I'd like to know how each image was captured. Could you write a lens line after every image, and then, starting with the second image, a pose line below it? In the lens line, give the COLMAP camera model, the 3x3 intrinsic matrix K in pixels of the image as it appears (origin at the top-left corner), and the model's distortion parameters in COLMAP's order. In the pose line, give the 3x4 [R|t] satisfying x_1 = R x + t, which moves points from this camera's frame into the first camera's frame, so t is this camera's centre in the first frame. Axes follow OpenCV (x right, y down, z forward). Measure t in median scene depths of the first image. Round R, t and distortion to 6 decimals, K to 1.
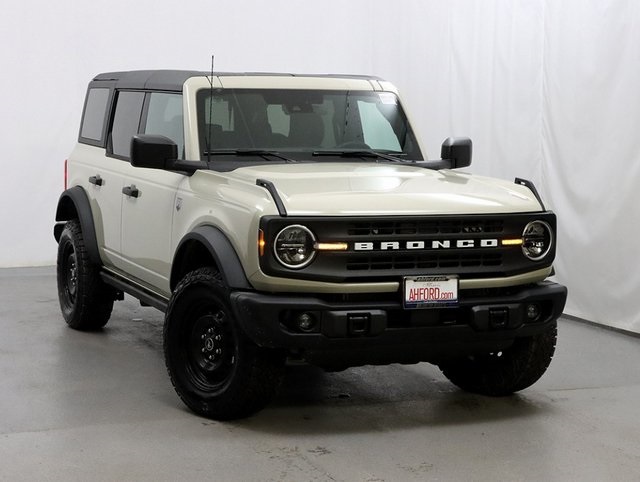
lens RADIAL K [[1108.9, 0, 319.5], [0, 1108.9, 238.9], [0, 0, 1]] dist [0.075229, 0.000000]
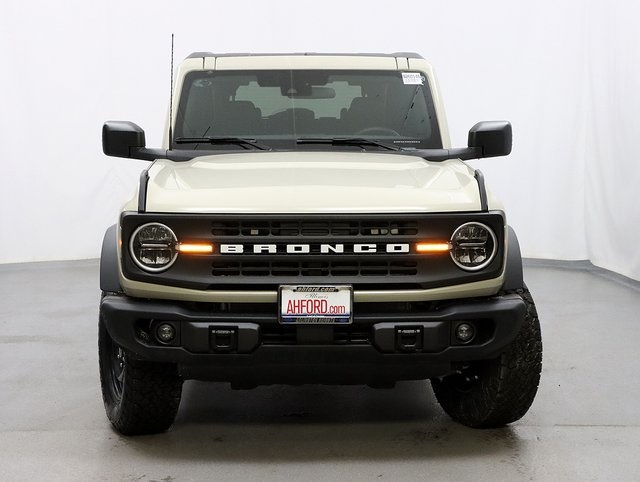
lens RADIAL K [[1108.9, 0, 321.1], [0, 1108.9, 241.1], [0, 0, 1]] dist [0.075229, 0.000000]
pose [[0.953836, 0.023611, -0.299400, 0.355399], [-0.019488, 0.999670, 0.016748, -0.014800], [0.299697, -0.010140, 0.953981, 0.191893]]
